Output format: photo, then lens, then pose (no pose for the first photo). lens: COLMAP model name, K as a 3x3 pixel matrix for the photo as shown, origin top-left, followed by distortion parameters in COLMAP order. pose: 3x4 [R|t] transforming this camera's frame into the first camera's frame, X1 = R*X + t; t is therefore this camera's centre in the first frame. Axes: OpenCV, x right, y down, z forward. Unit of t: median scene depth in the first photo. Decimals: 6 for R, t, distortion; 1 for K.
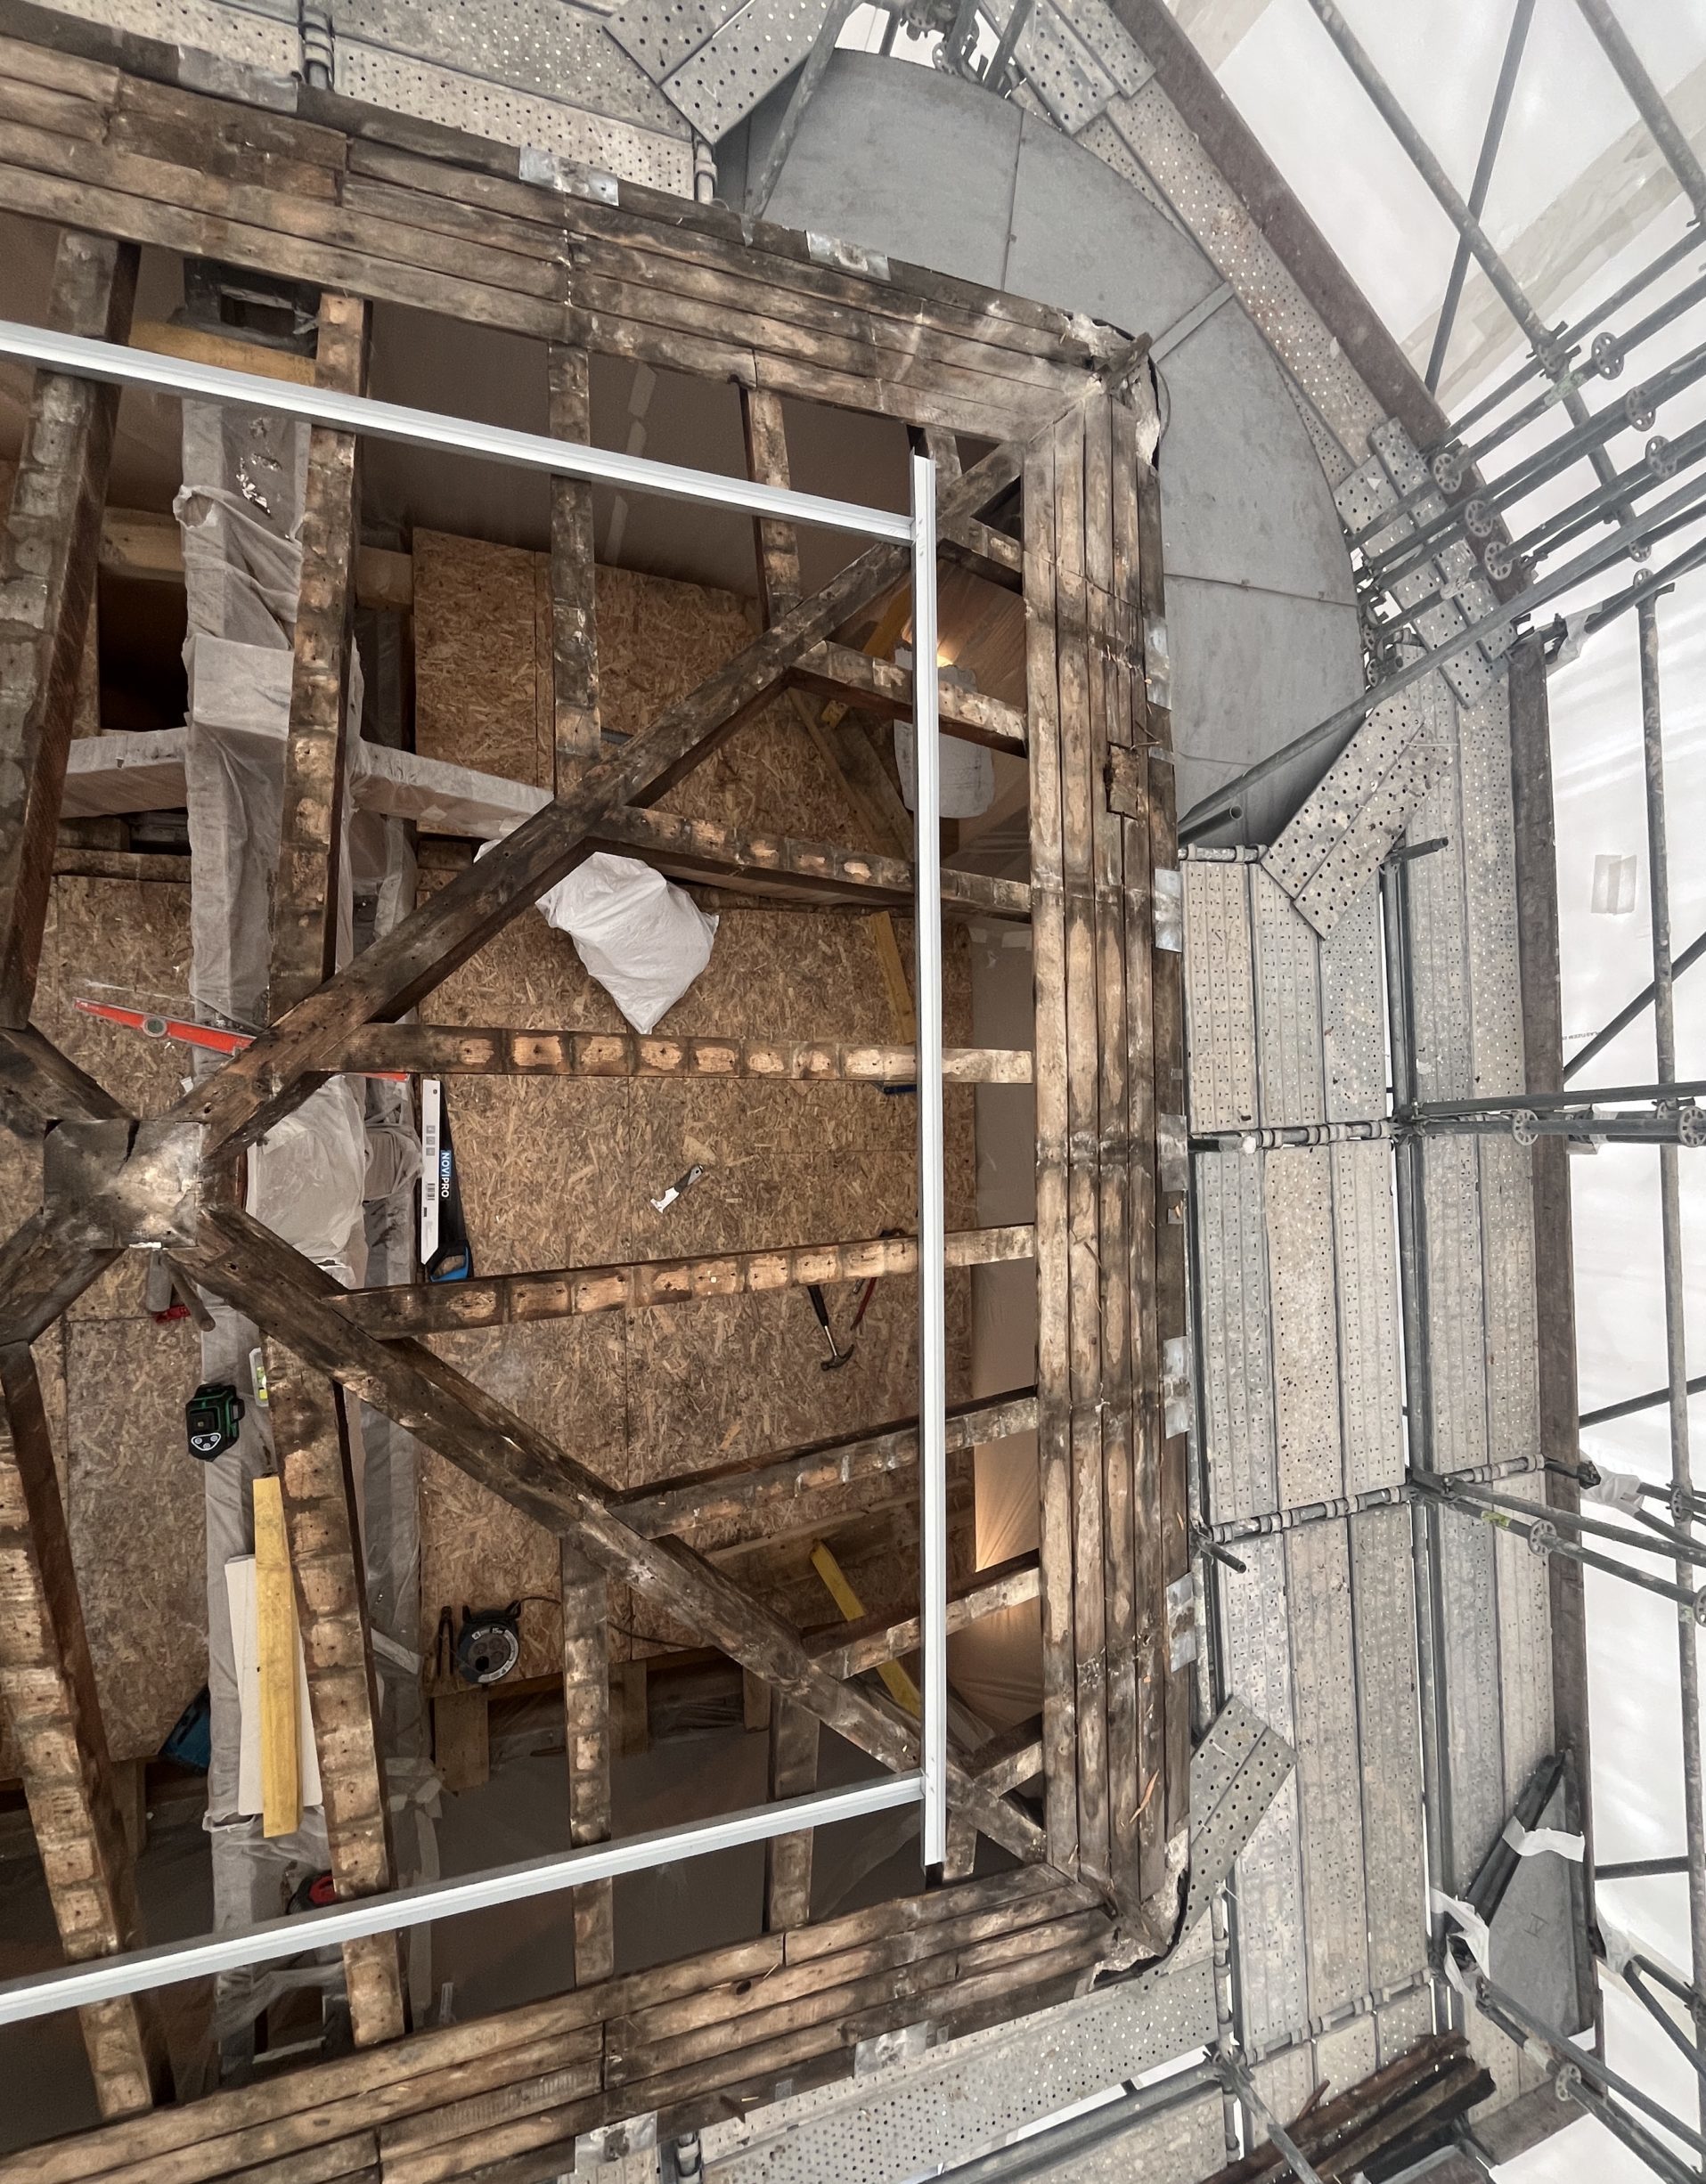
lens RADIAL K [[922.9, 0, 896.5], [0, 922.9, 1129.0], [0, 0, 1]] dist [-0.003241, -0.000529]
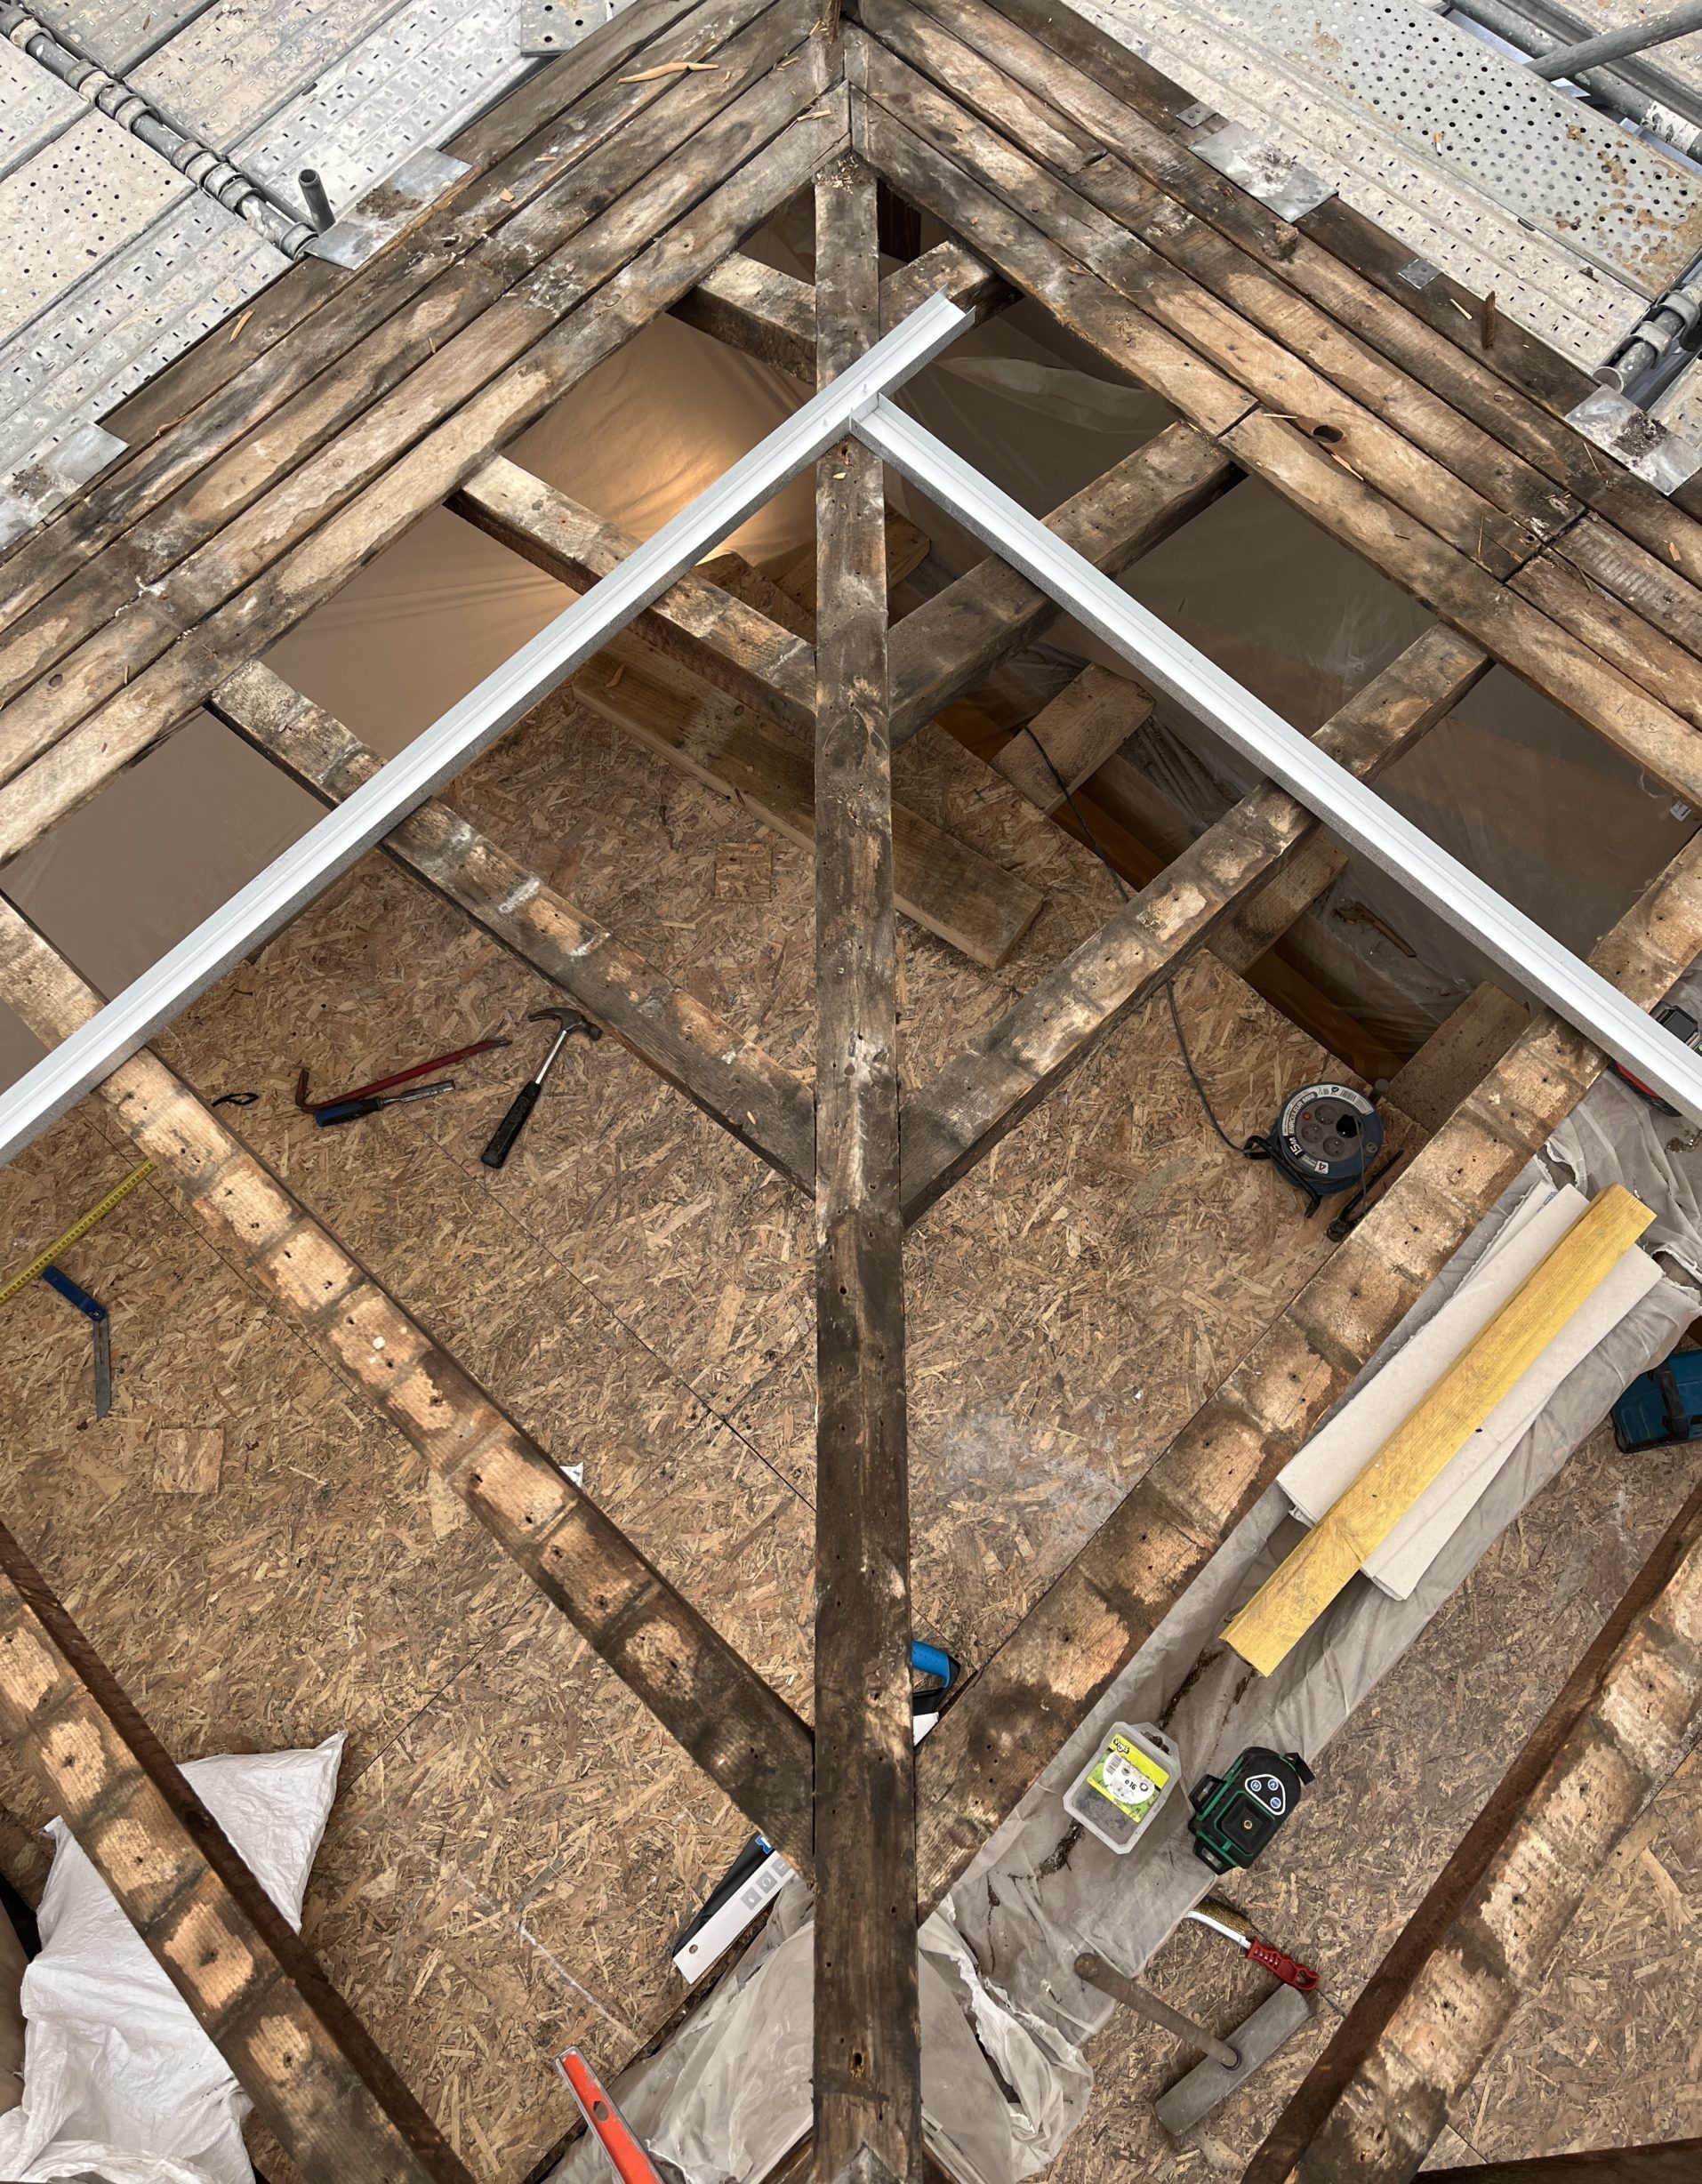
lens RADIAL K [[1702.3, 0, 855.6], [0, 1702.3, 1107.0], [0, 0, 1]] dist [0.046872, -0.040508]
pose [[-0.673823, -0.730835, -0.108827, -0.151013], [0.707873, -0.680722, 0.188502, 0.219611], [-0.211845, 0.049981, 0.976024, 0.025435]]
